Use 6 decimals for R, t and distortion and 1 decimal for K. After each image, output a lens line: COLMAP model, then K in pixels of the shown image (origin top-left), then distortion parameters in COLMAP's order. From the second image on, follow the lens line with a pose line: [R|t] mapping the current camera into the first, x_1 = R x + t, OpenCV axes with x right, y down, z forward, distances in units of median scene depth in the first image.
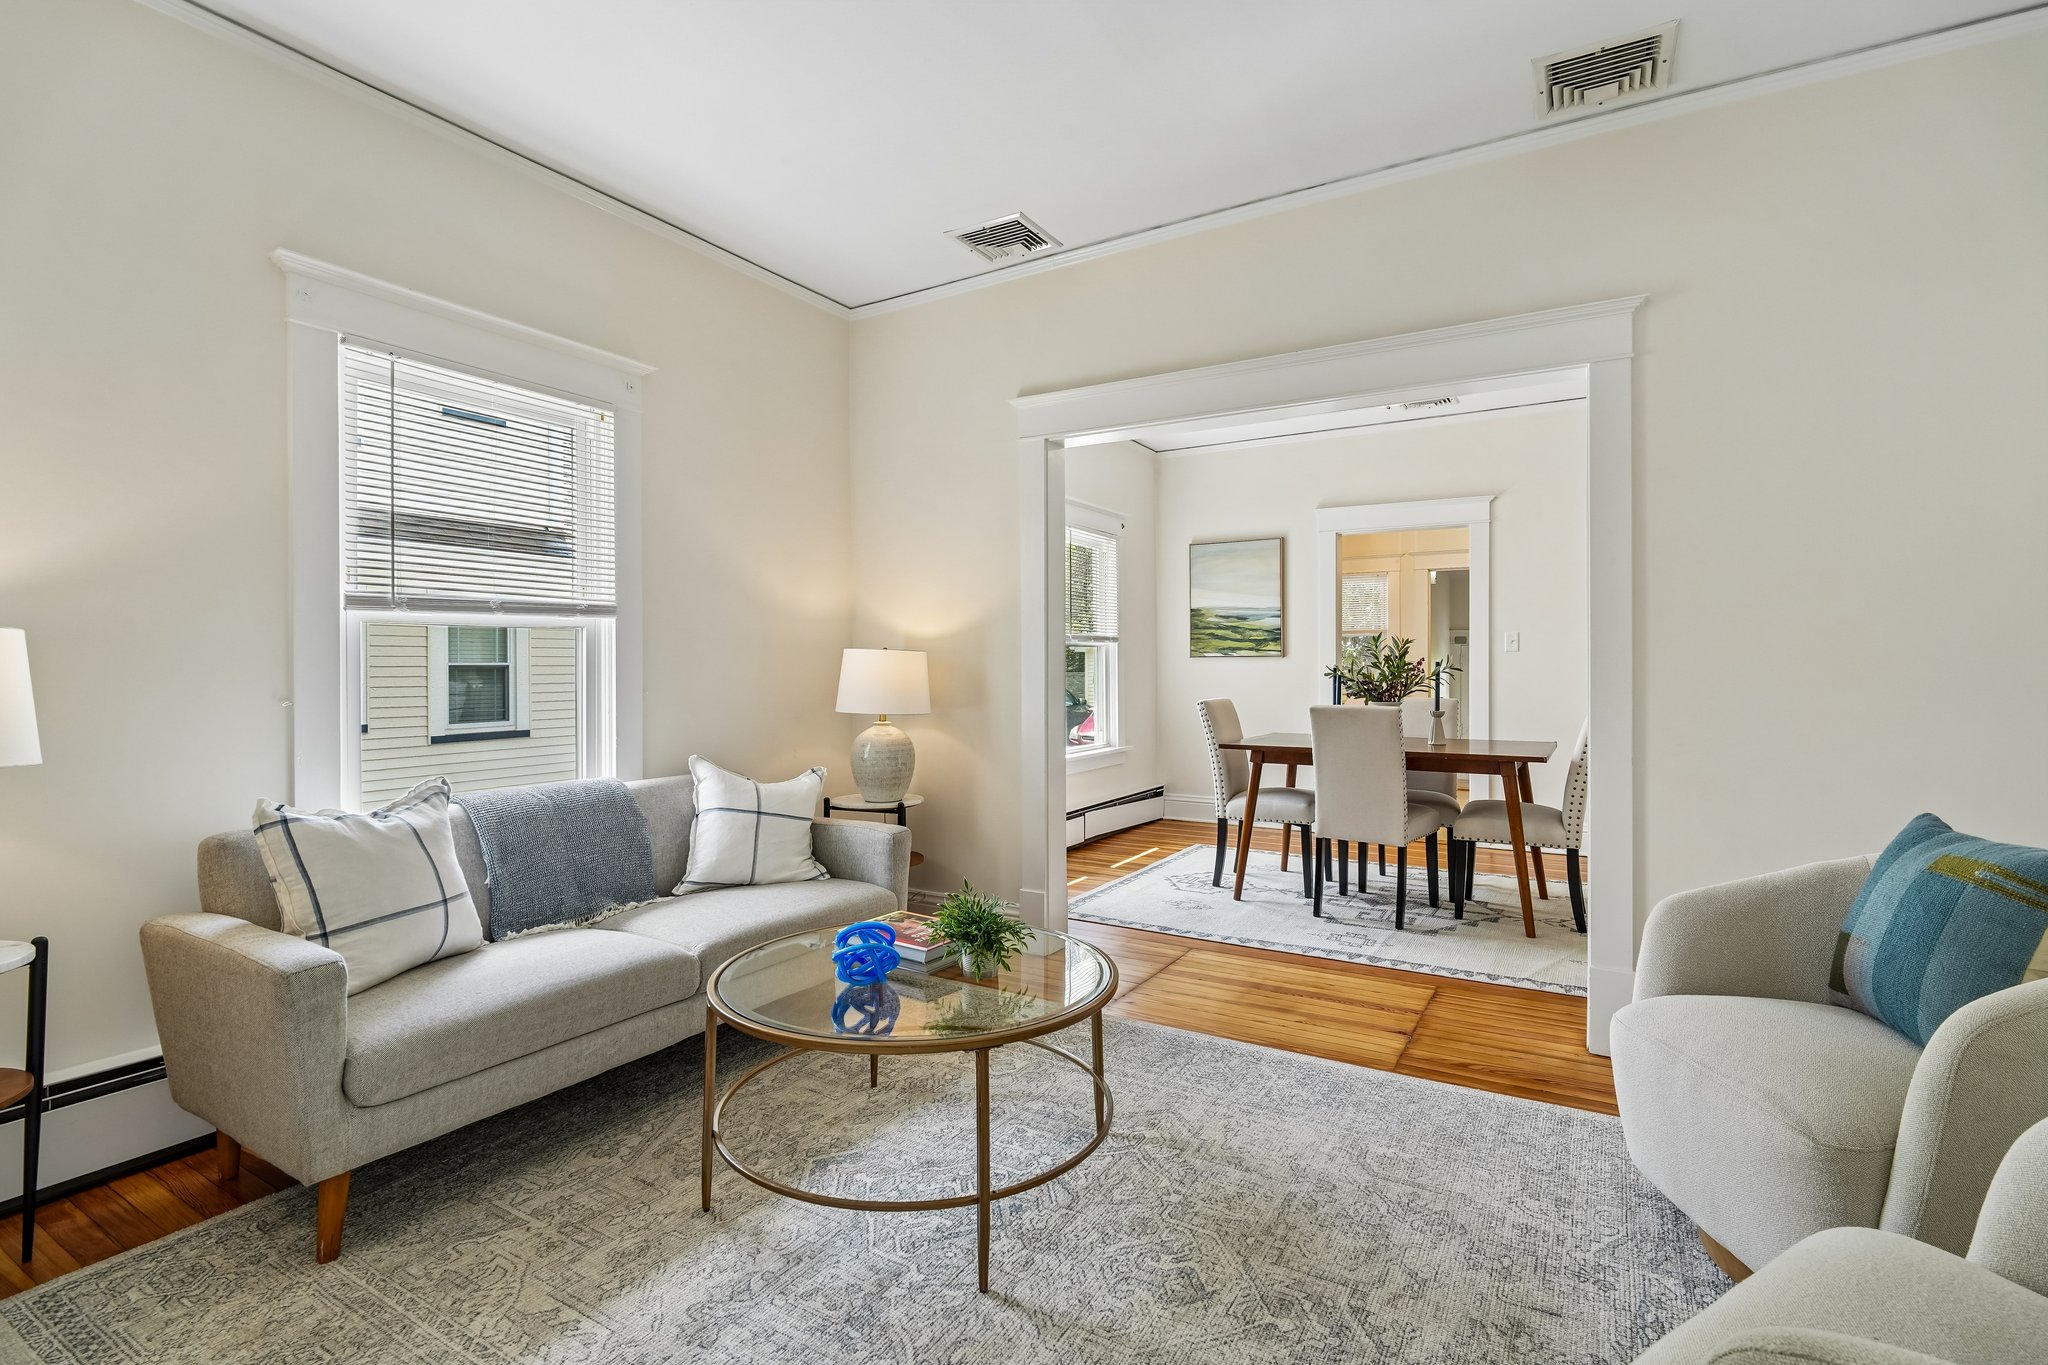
lens RADIAL K [[960.8, 0, 1026.8], [0, 960.8, 669.6], [0, 0, 1]] dist [0.008205, -0.009025]
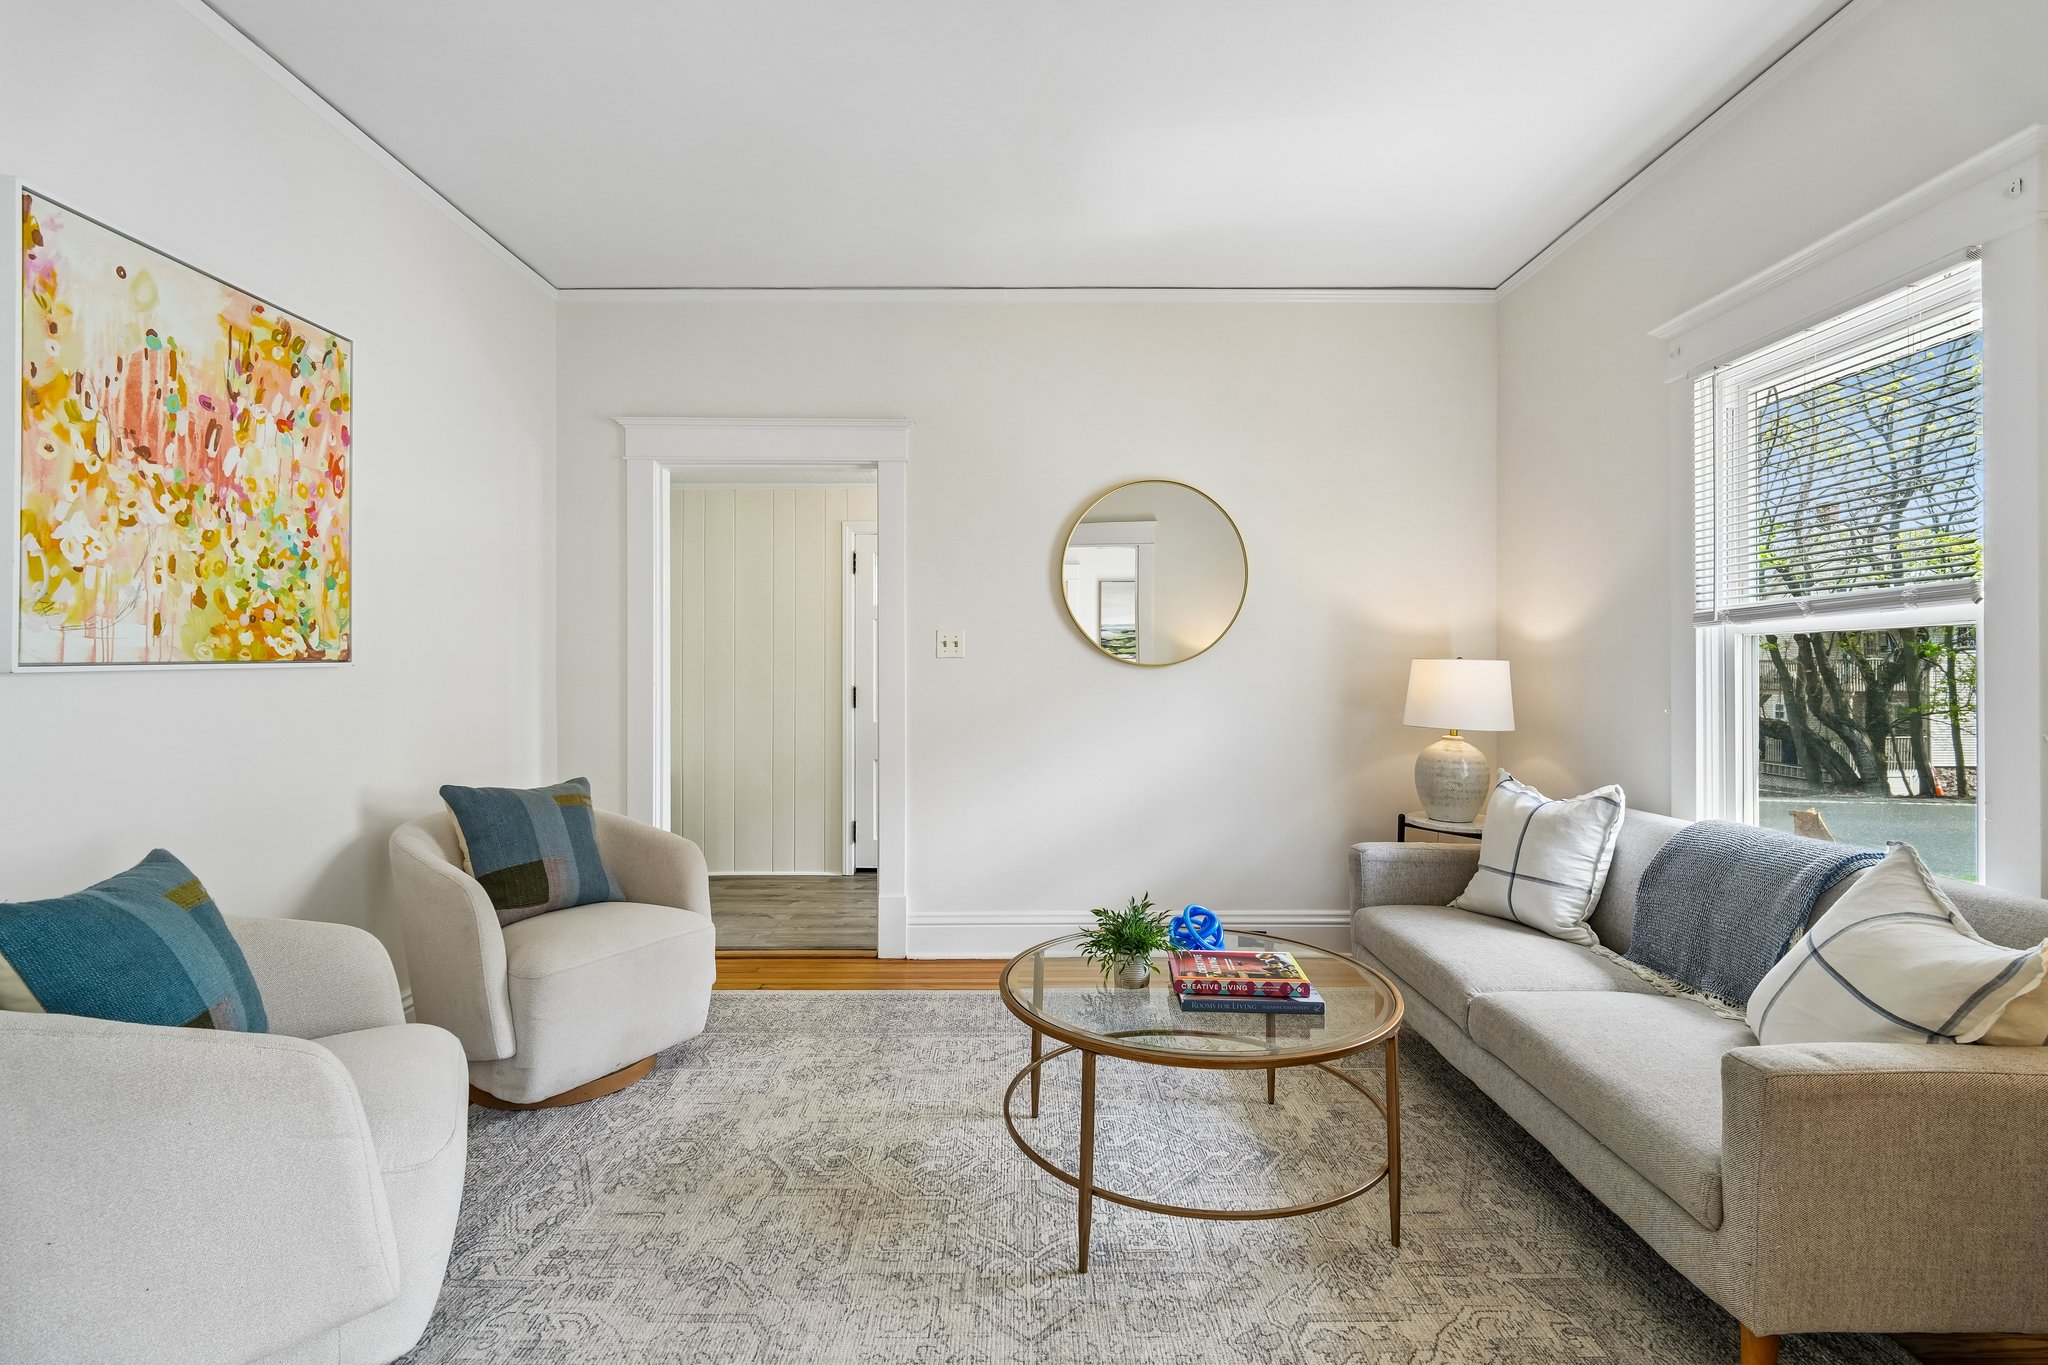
lens RADIAL K [[965.9, 0, 1017.5], [0, 965.9, 667.5], [0, 0, 1]] dist [-0.001897, -0.000656]
pose [[-0.858952, 0.001792, -0.512054, 0.243224], [0.002555, 0.999996, -0.000787, -0.009560], [0.512050, -0.001984, -0.858953, 0.756756]]
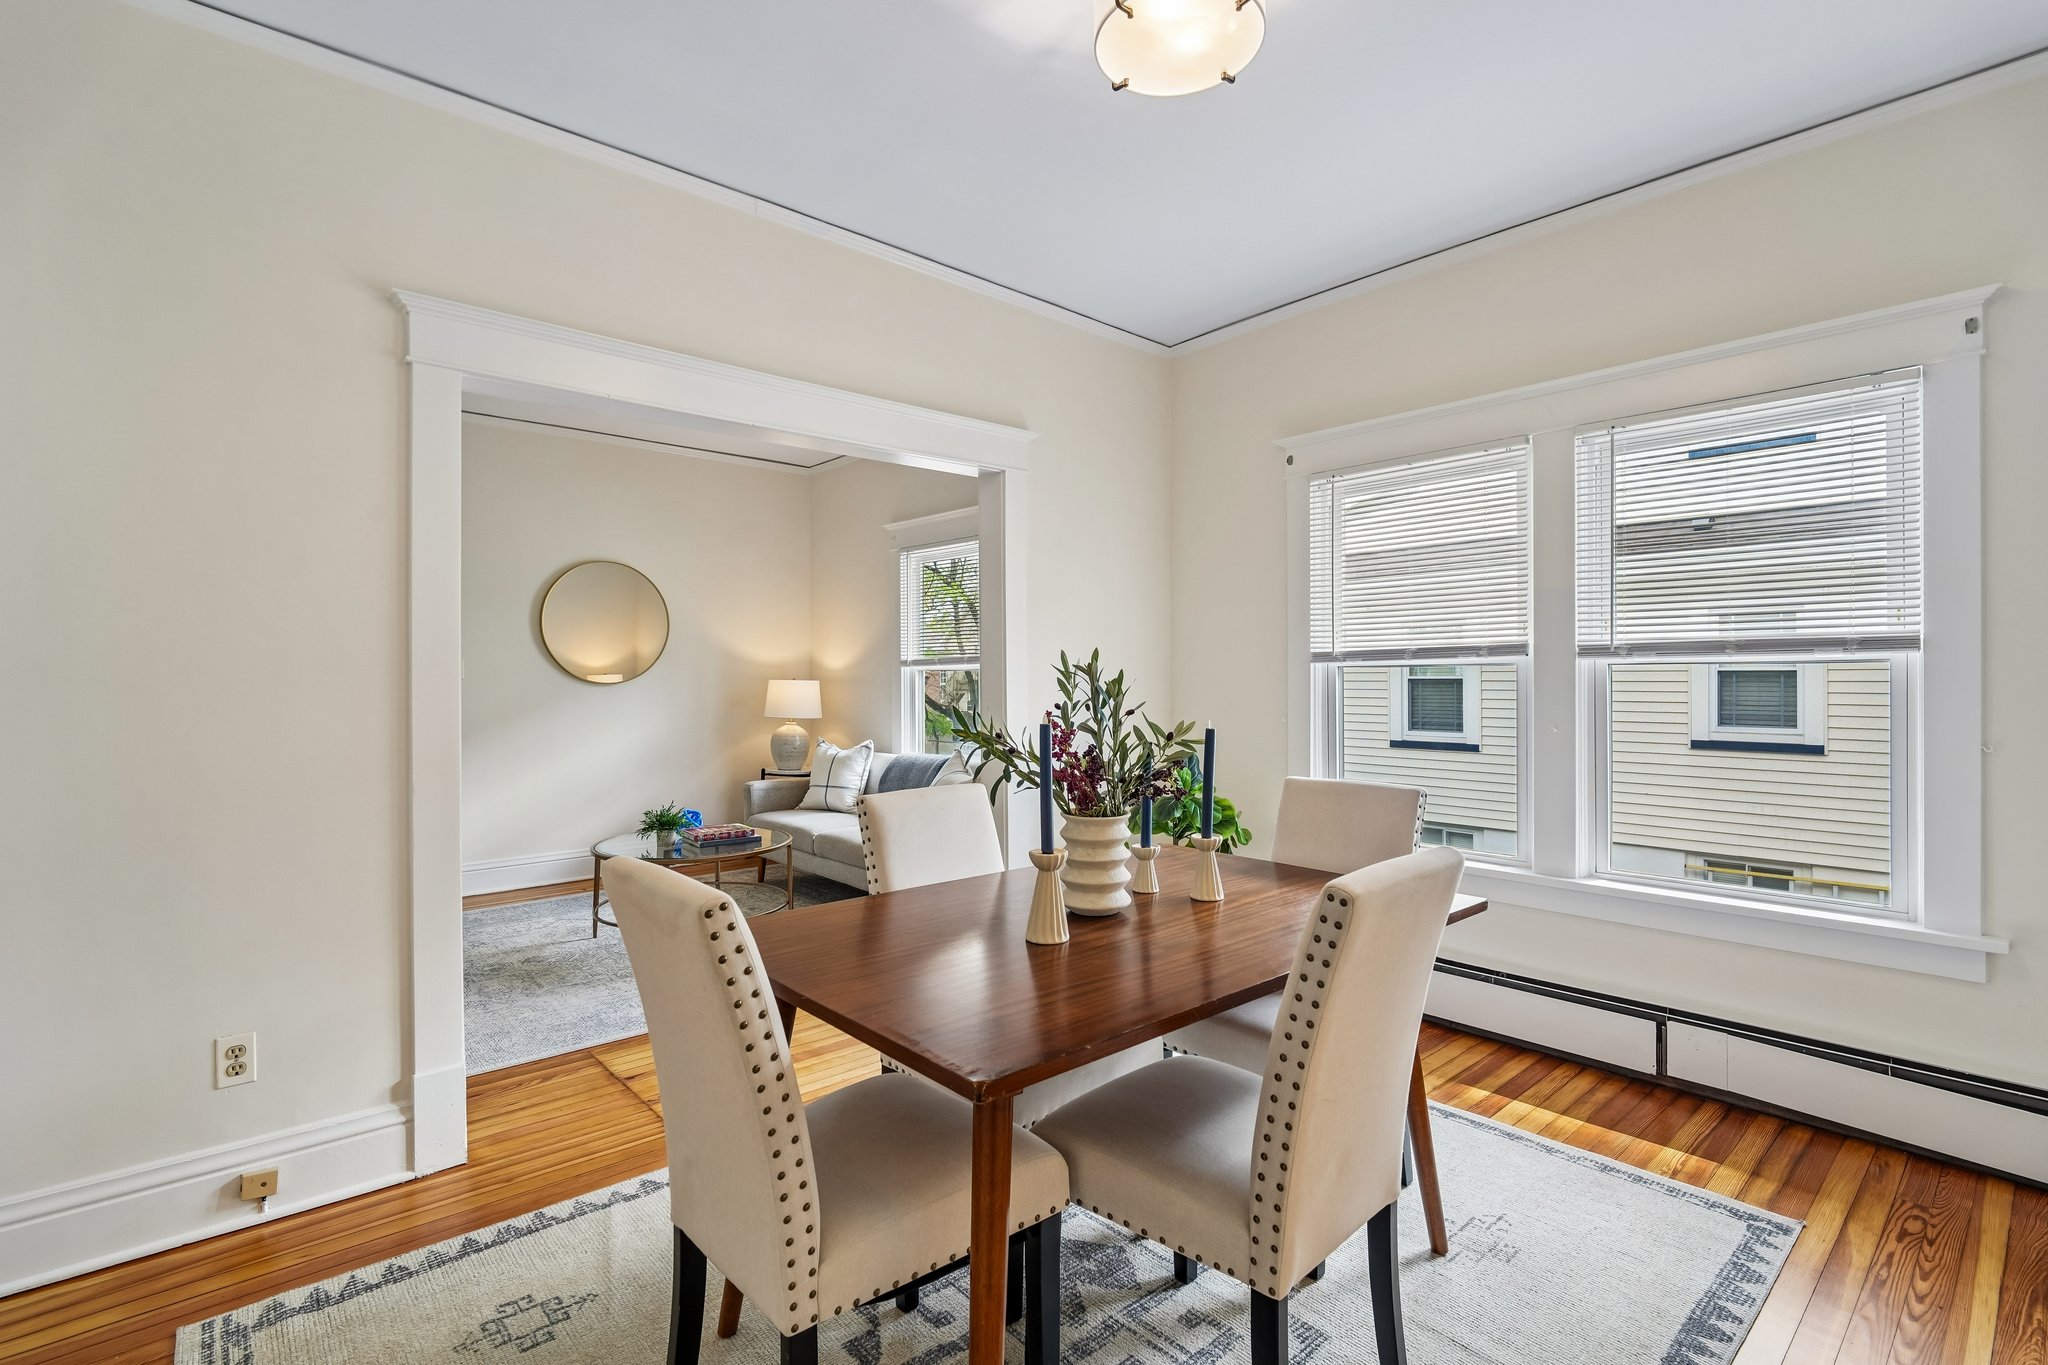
lens RADIAL K [[960.8, 0, 1026.8], [0, 960.8, 669.6], [0, 0, 1]] dist [0.008205, -0.009025]
pose [[-0.302947, -0.000305, -0.953007, 0.708931], [0.002148, 0.999997, -0.001003, -0.026420], [0.953005, -0.002351, -0.302946, 0.987427]]
